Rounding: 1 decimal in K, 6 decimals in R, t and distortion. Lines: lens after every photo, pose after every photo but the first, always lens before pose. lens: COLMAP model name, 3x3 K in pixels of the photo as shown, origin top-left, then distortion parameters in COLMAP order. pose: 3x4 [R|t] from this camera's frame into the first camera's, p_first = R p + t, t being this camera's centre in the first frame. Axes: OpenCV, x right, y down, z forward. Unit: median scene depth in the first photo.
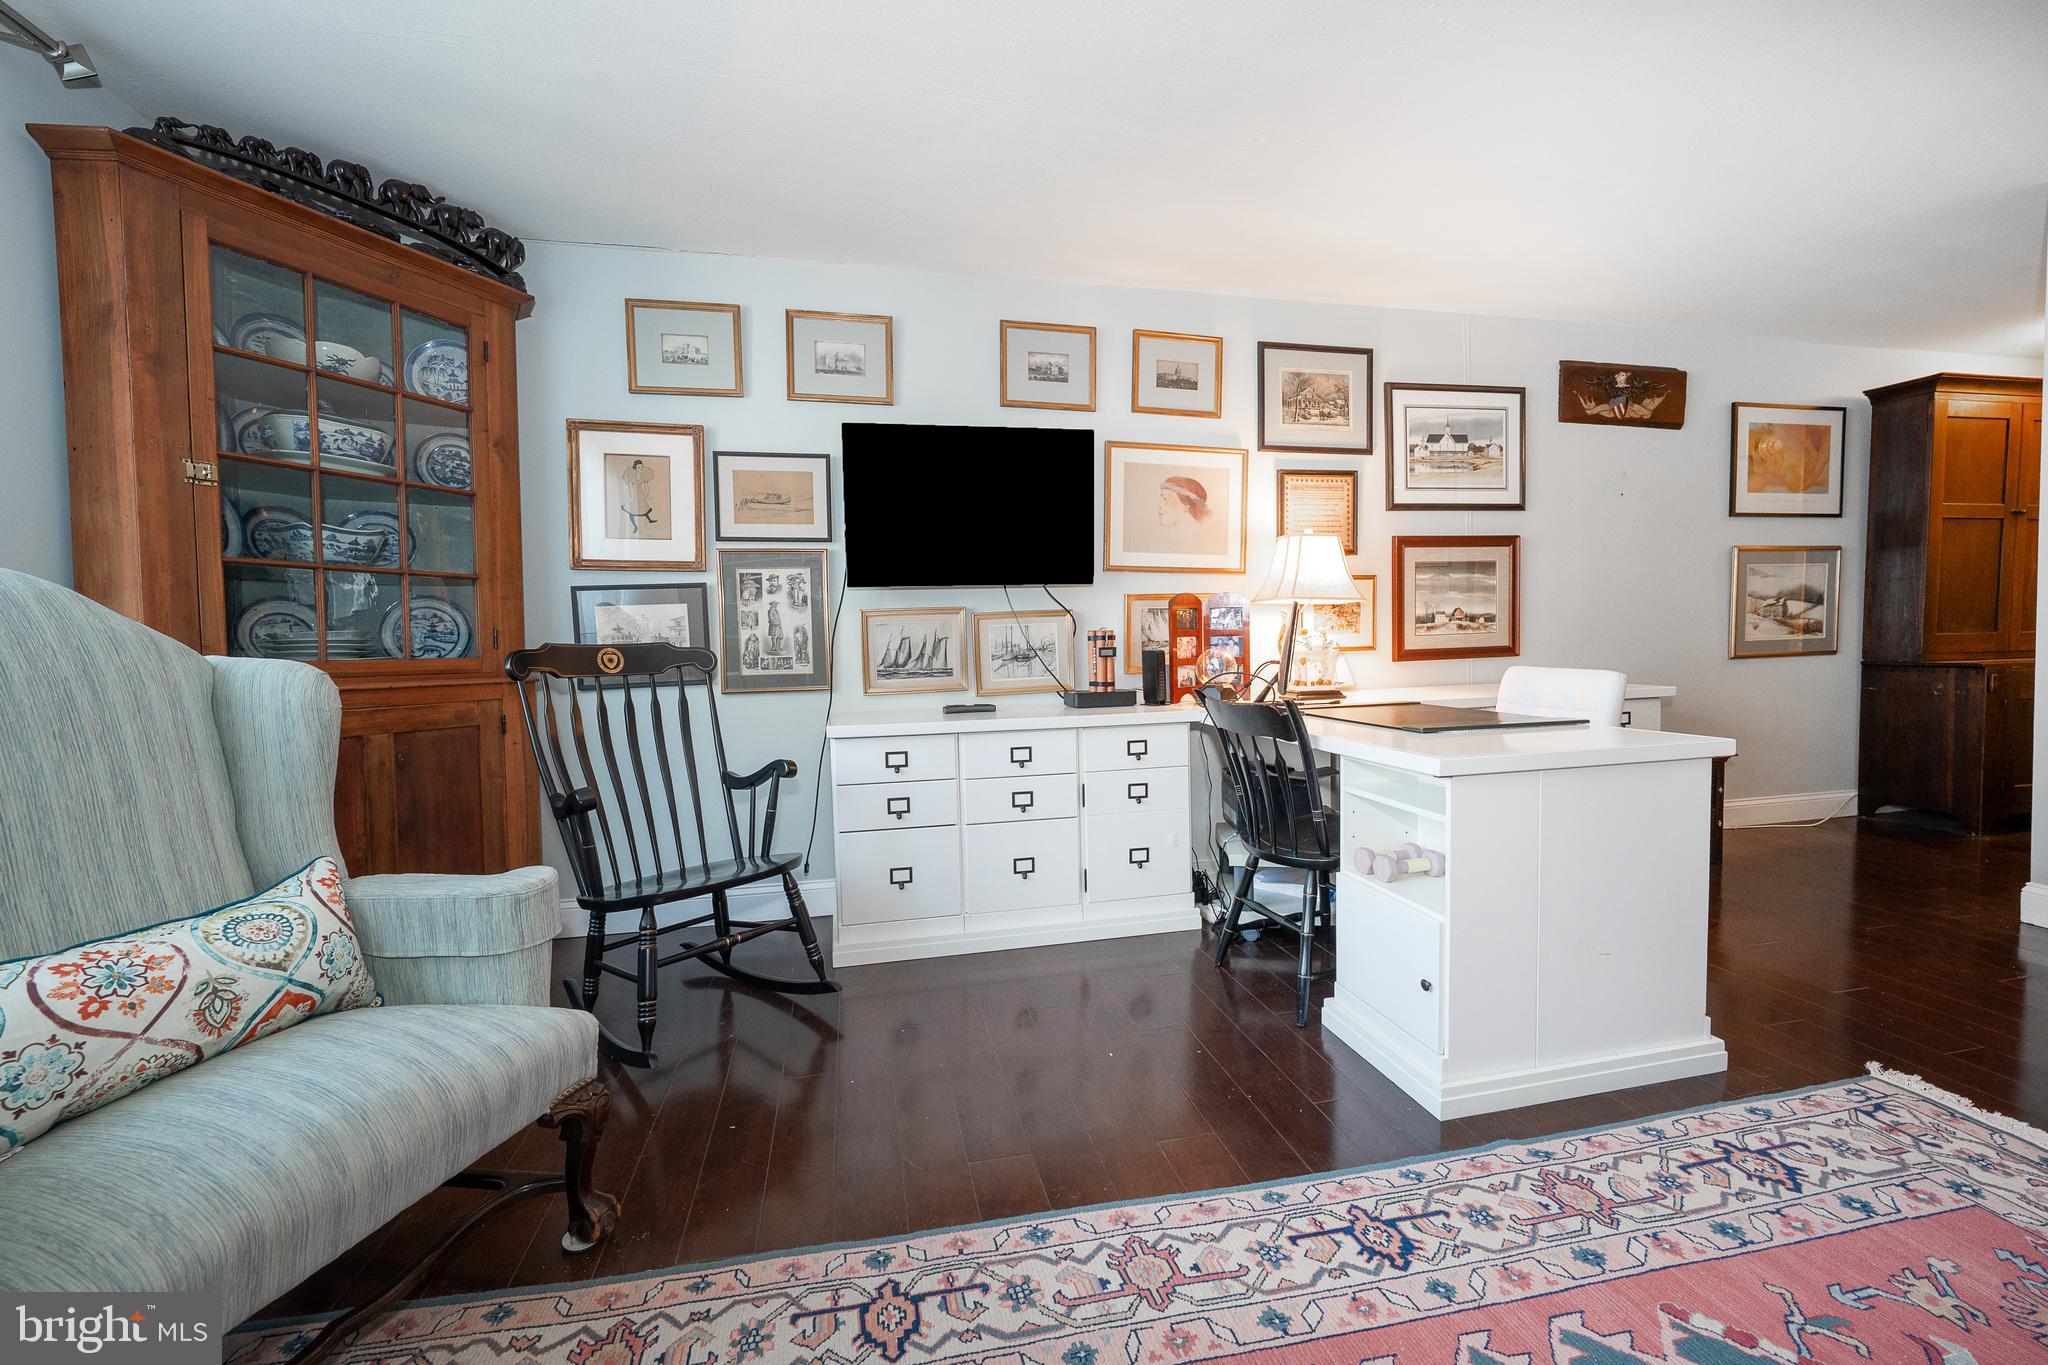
lens RADIAL K [[824.7, 0, 1020.1], [0, 824.7, 672.8], [0, 0, 1]] dist [-0.022669, 0.009062]
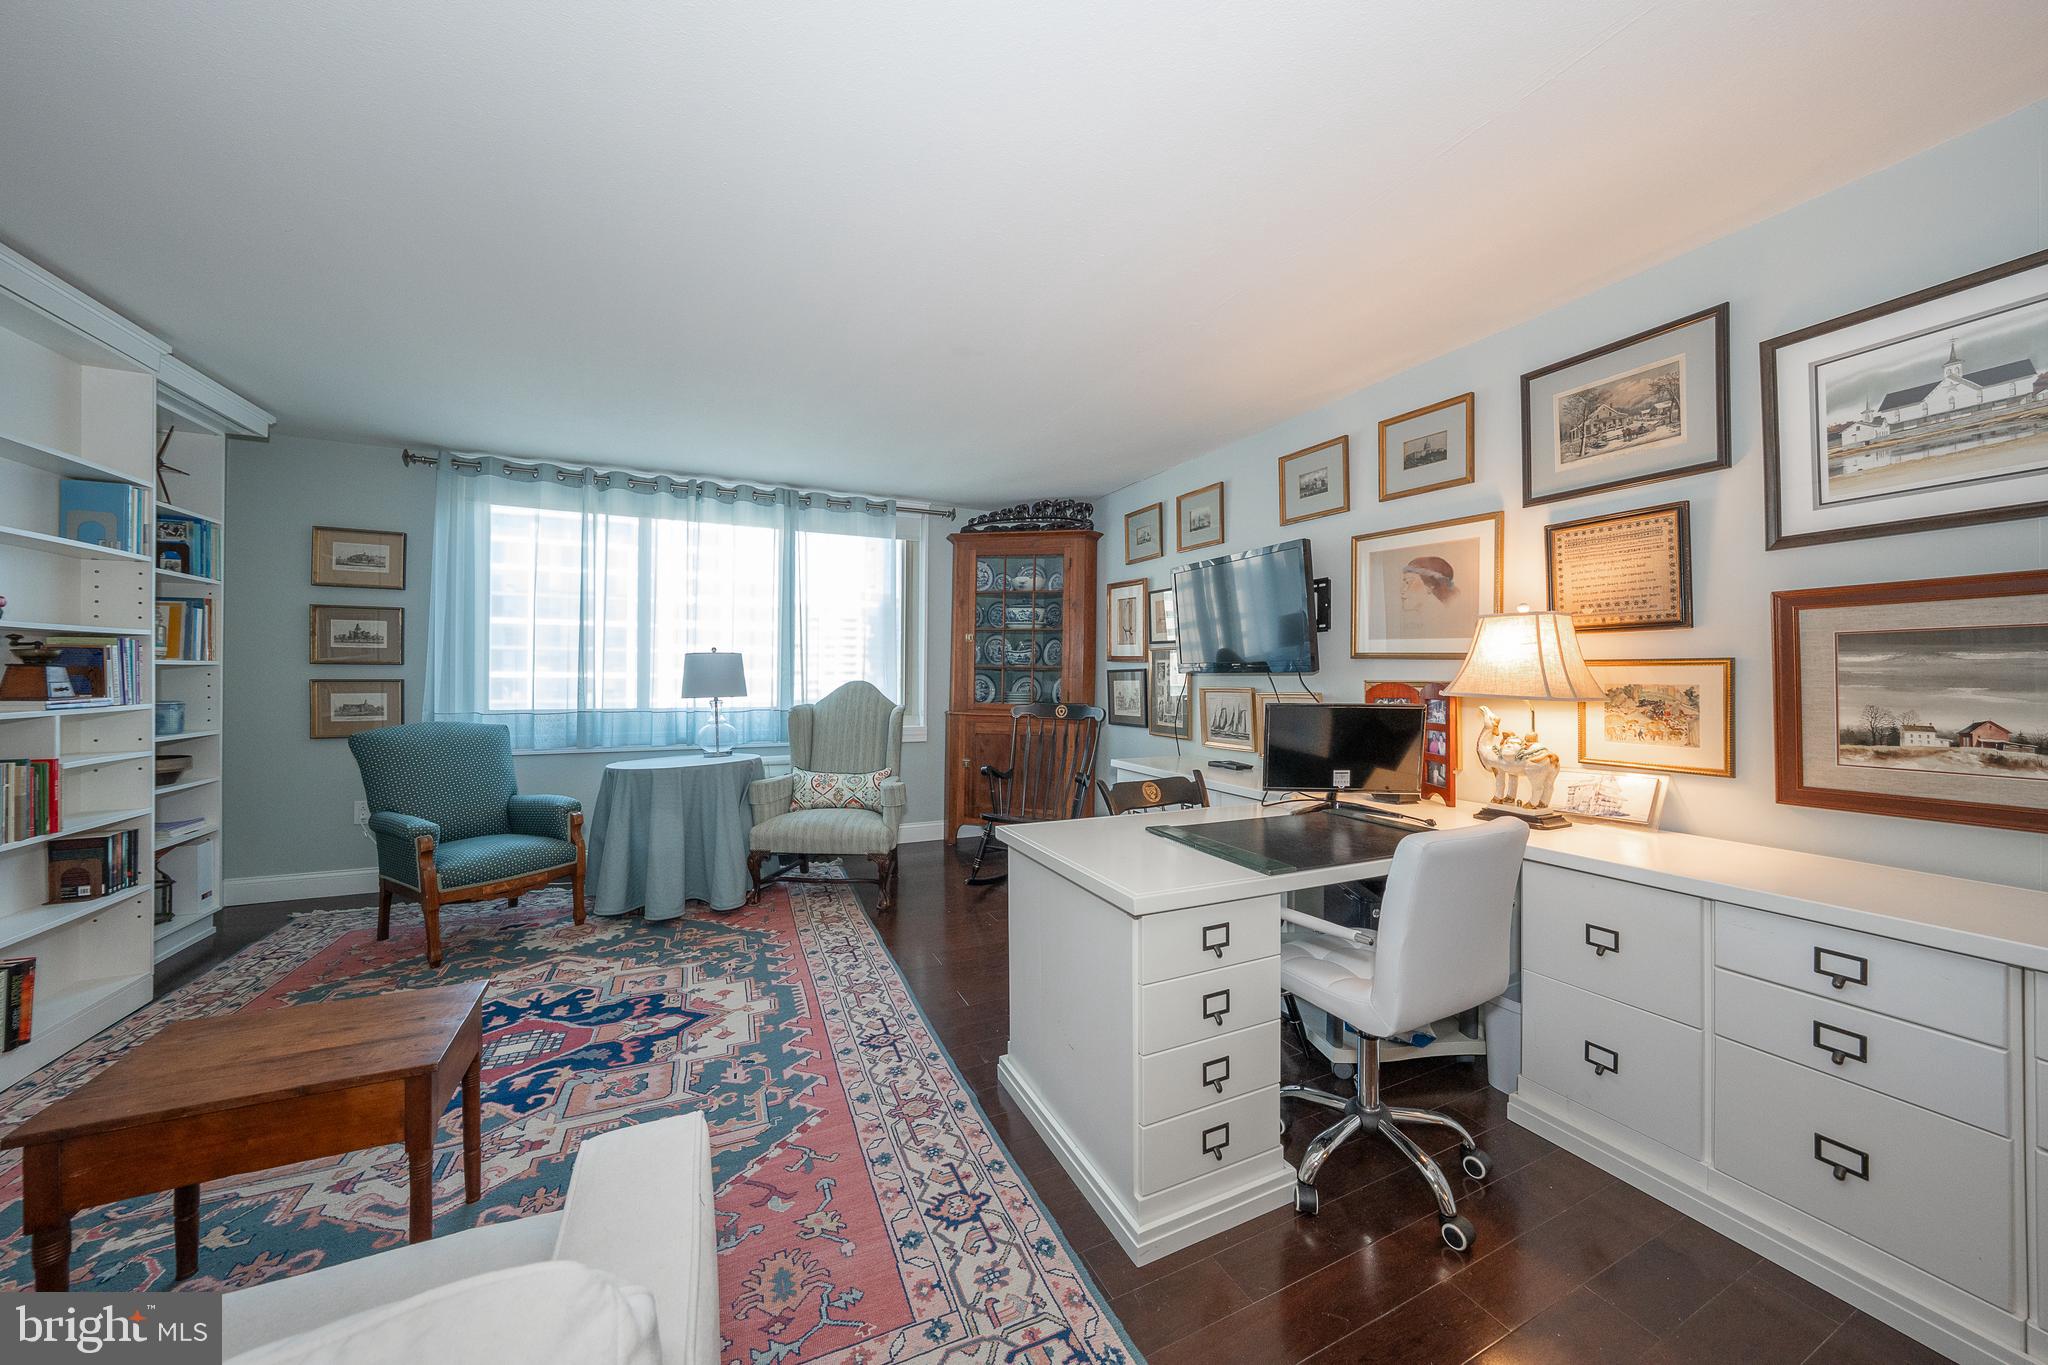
lens RADIAL K [[706.4, 0, 1022.4], [0, 706.4, 675.4], [0, 0, 1]] dist [-0.025791, 0.005216]
pose [[0.212267, 0.024951, -0.976893, 0.915399], [-0.048348, 0.998718, 0.015003, -0.096269], [0.976015, 0.044046, 0.213202, 0.399715]]
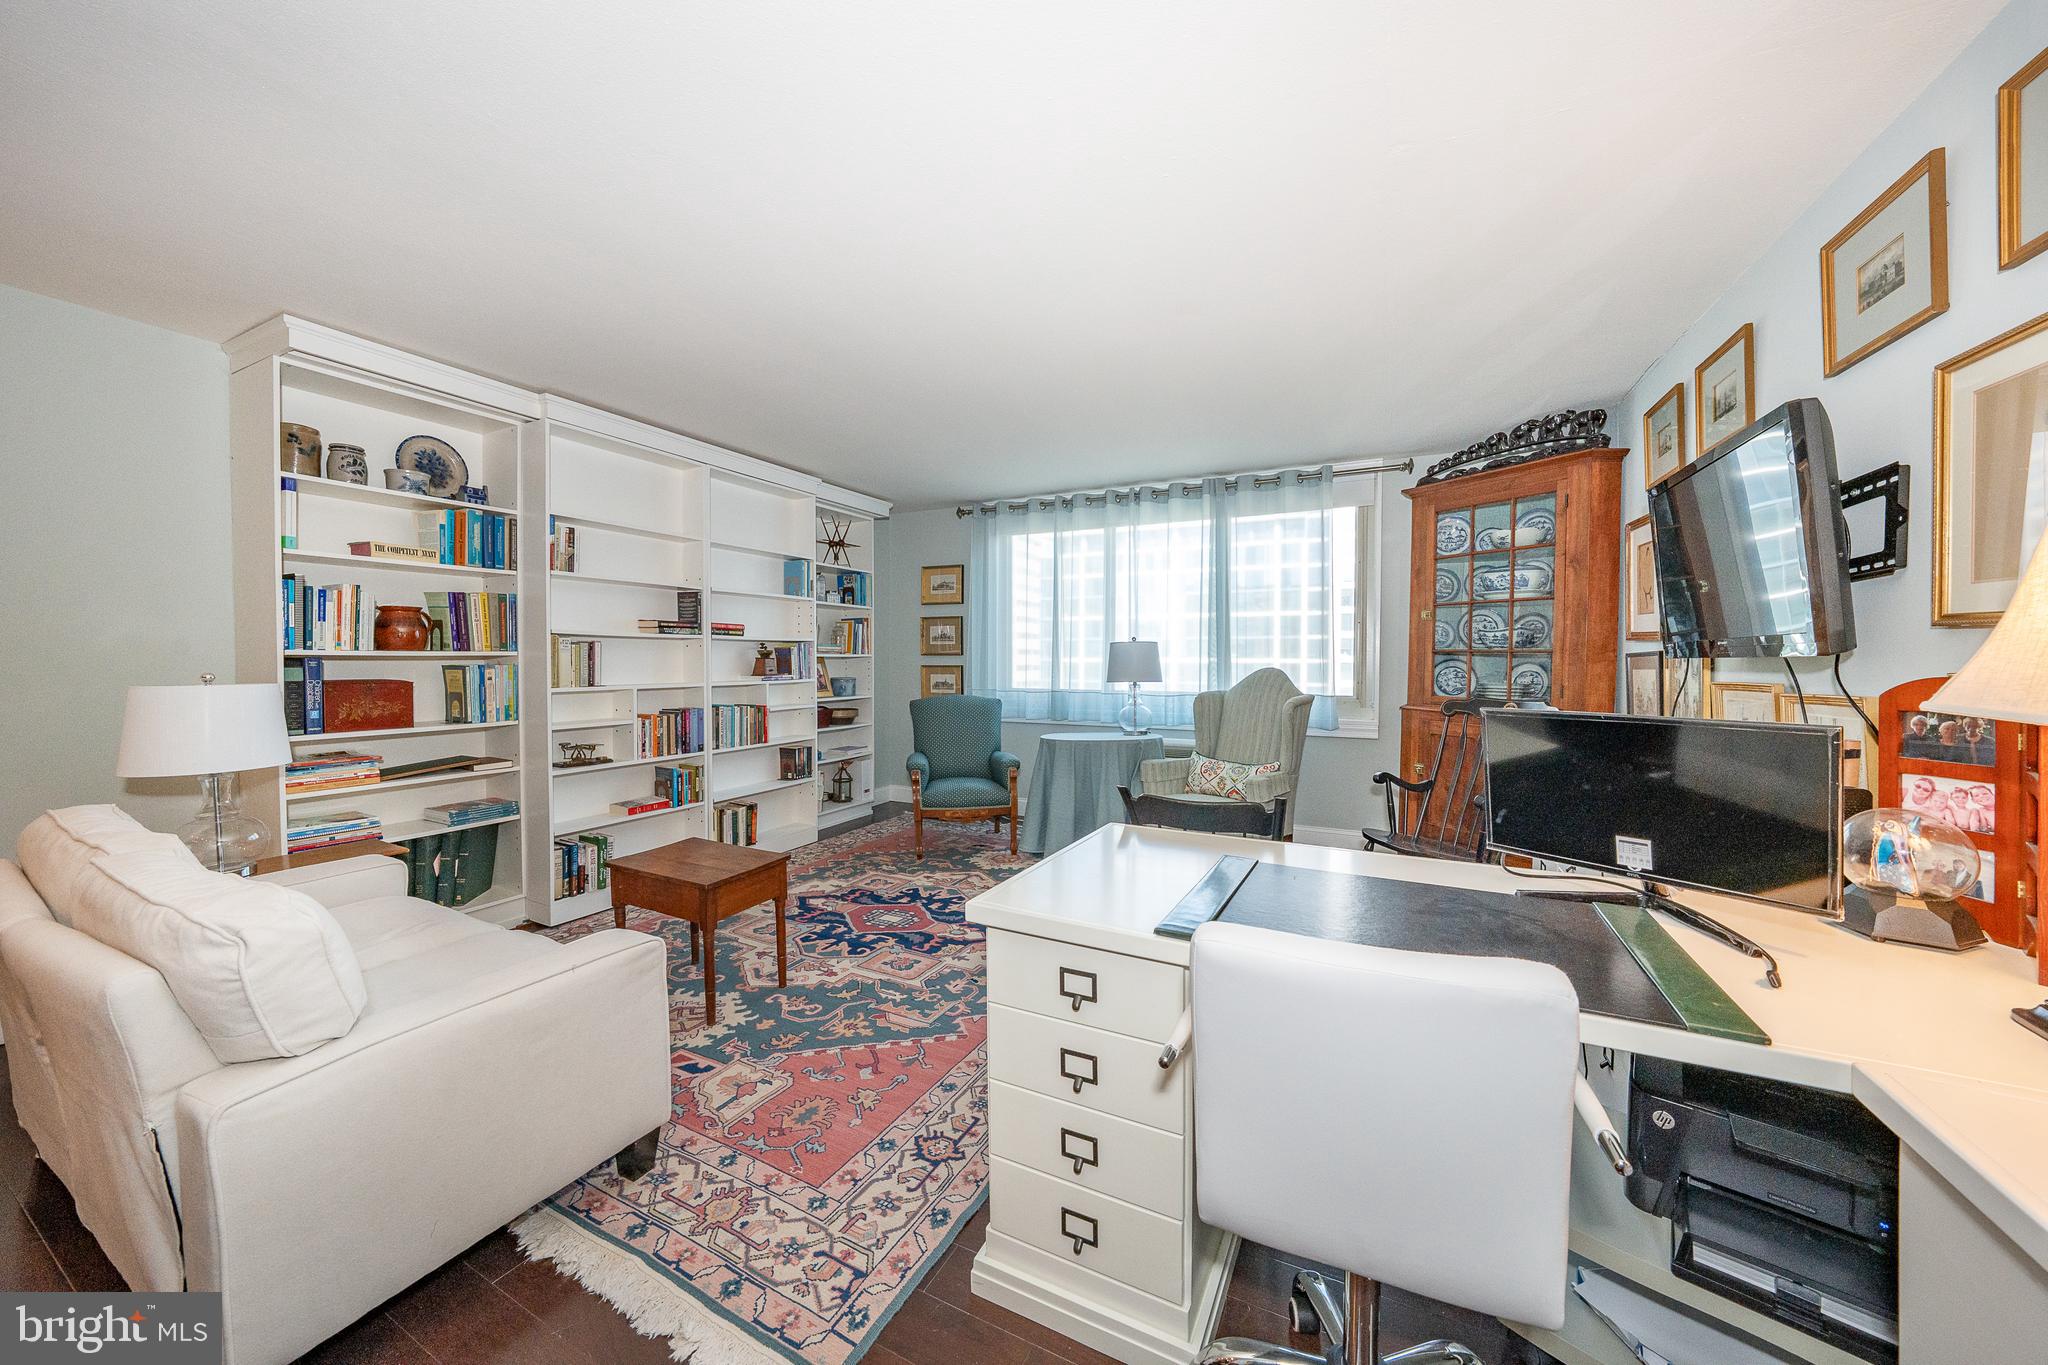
lens RADIAL K [[706.4, 0, 1022.4], [0, 706.4, 675.4], [0, 0, 1]] dist [-0.025791, 0.005216]
pose [[-0.636080, 0.041747, -0.770493, 0.794608], [-0.015238, 0.997661, 0.066635, -0.114986], [0.771473, 0.054126, -0.633956, 0.852188]]
